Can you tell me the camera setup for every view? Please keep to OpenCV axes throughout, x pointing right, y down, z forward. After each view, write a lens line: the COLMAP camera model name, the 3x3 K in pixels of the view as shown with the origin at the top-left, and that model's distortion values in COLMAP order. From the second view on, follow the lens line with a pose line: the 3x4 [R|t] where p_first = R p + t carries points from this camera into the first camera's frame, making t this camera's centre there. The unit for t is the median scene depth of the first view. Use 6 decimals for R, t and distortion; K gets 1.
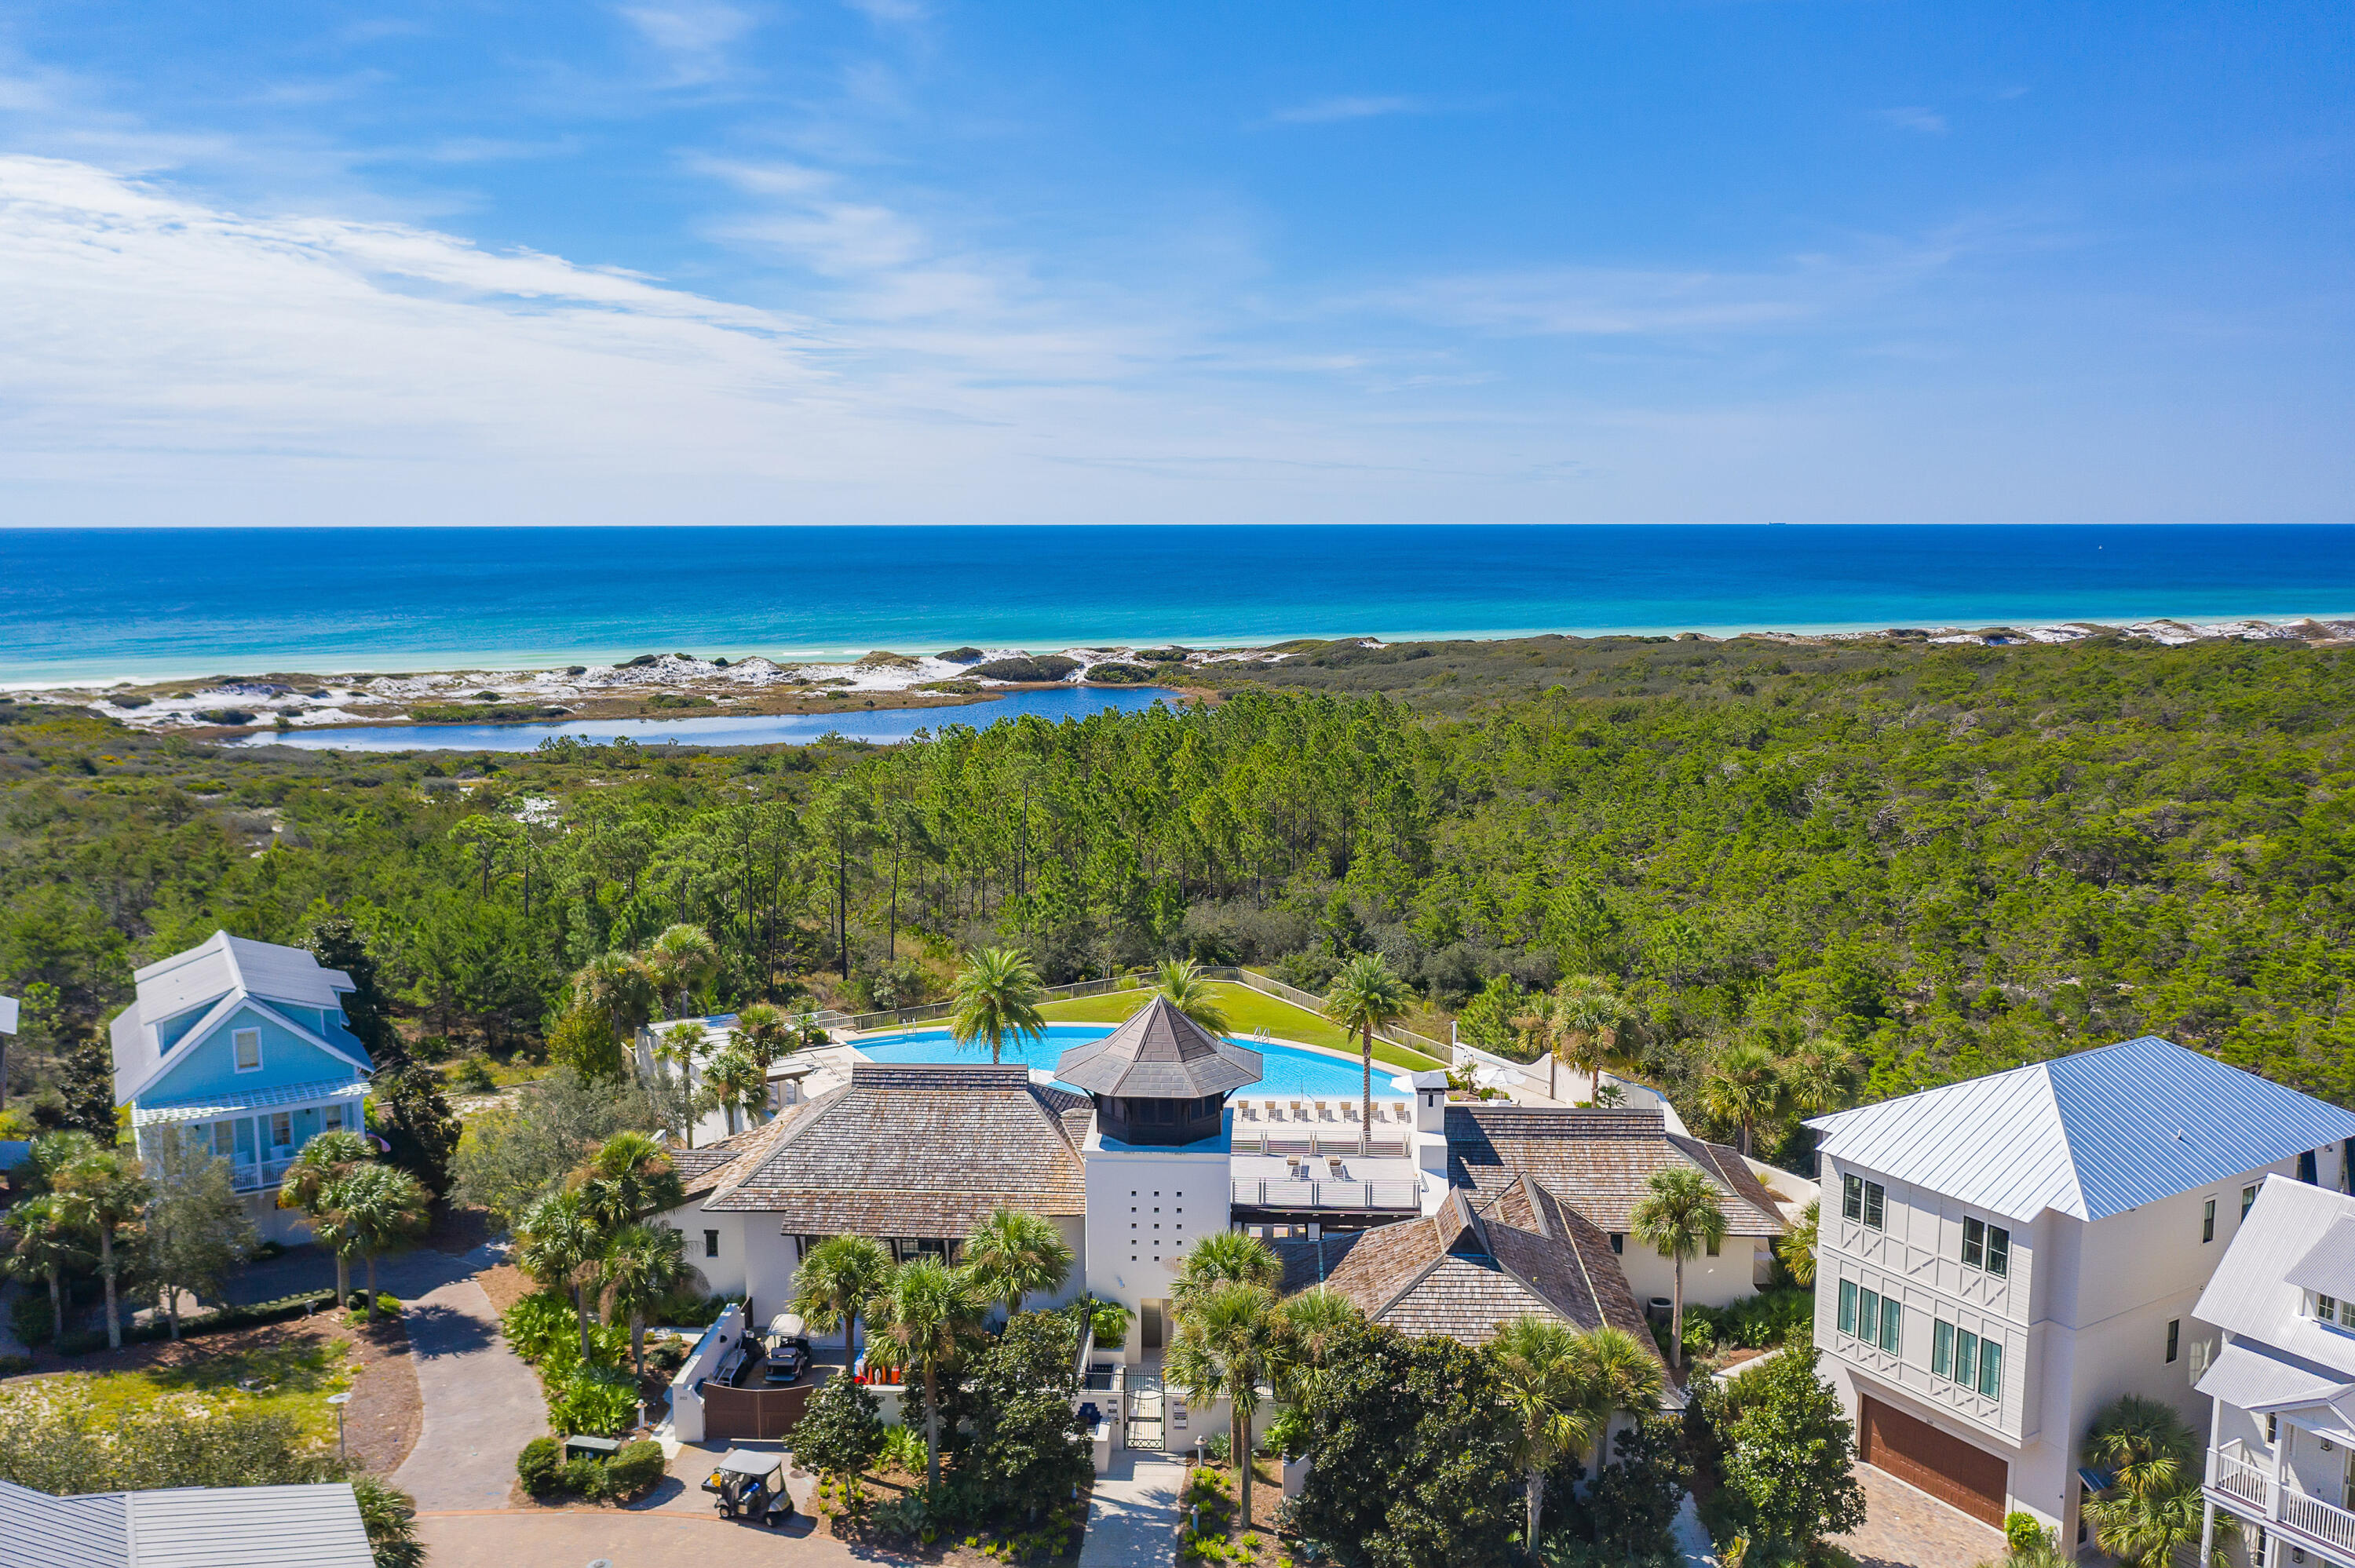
lens RADIAL K [[1749.4, 0, 1177.5], [0, 1749.4, 784.0], [0, 0, 1]] dist [-0.040399, 0.000398]
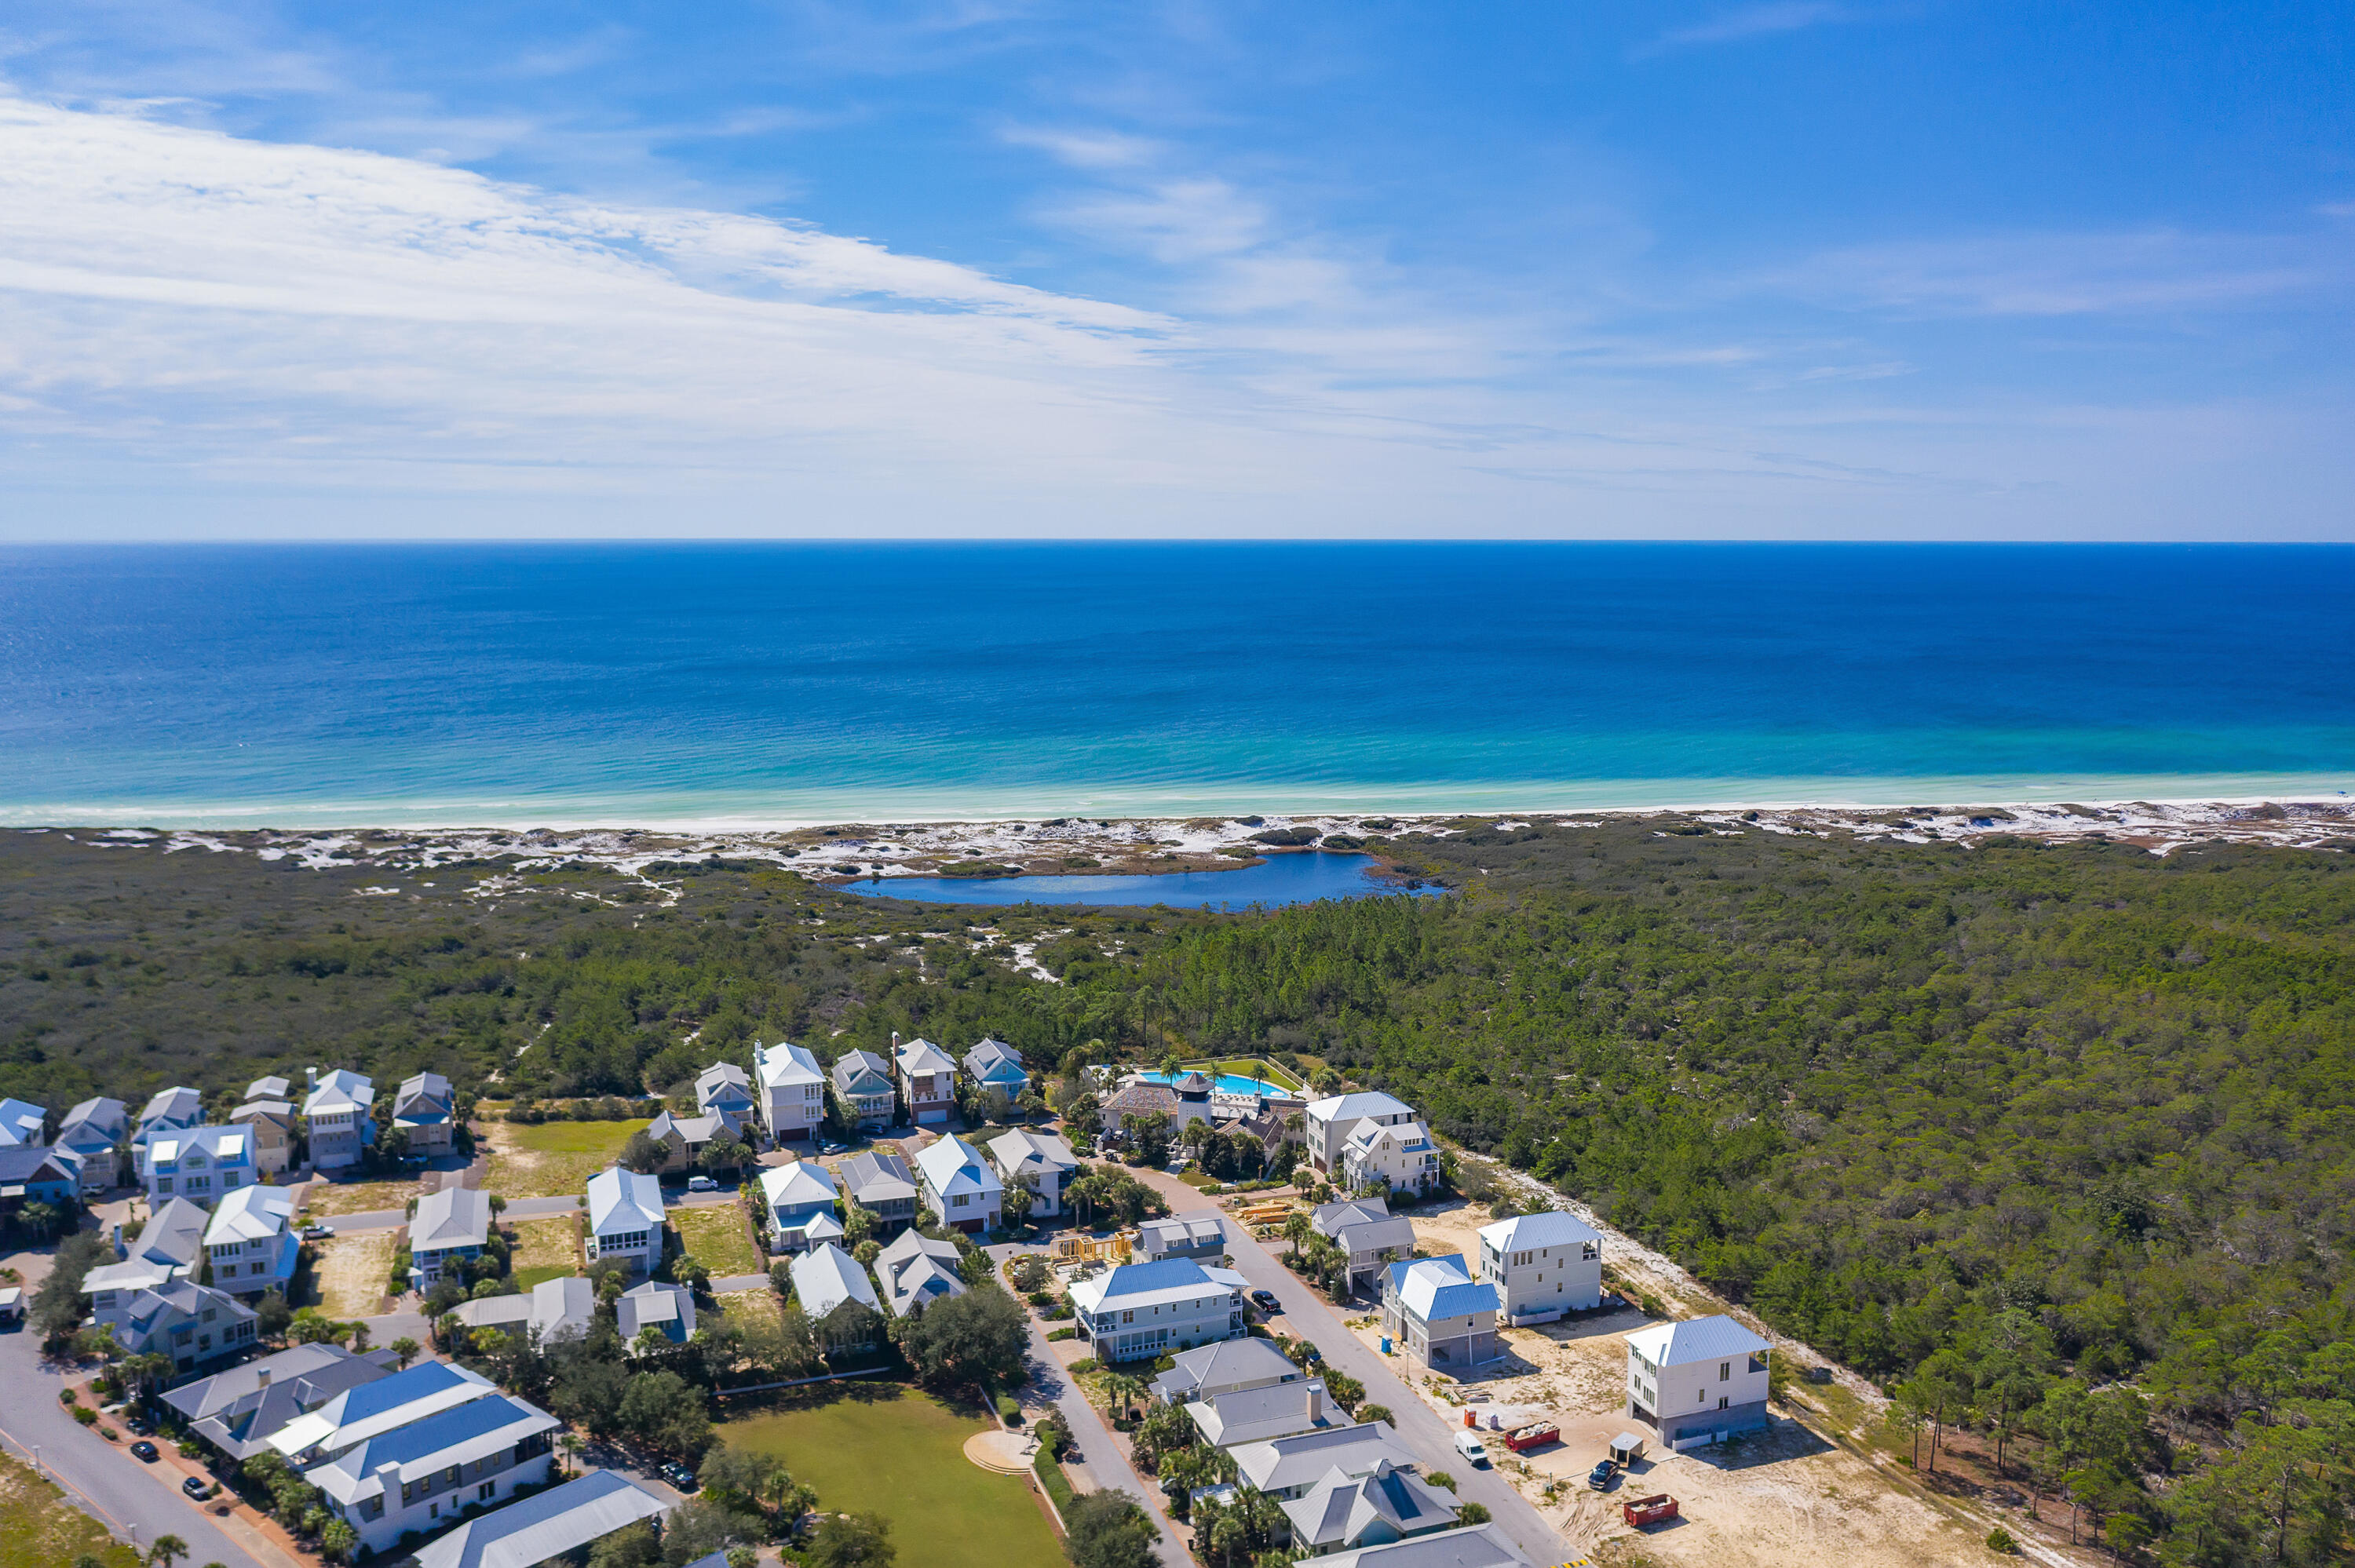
lens RADIAL K [[1940.1, 0, 1177.5], [0, 1940.1, 784.0], [0, 0, 1]] dist [-0.009035, -0.006507]
pose [[0.977045, 0.030483, -0.210841, 0.508568], [-0.028083, 0.999502, 0.014370, -0.362674], [0.211174, -0.008119, 0.977415, -2.062388]]
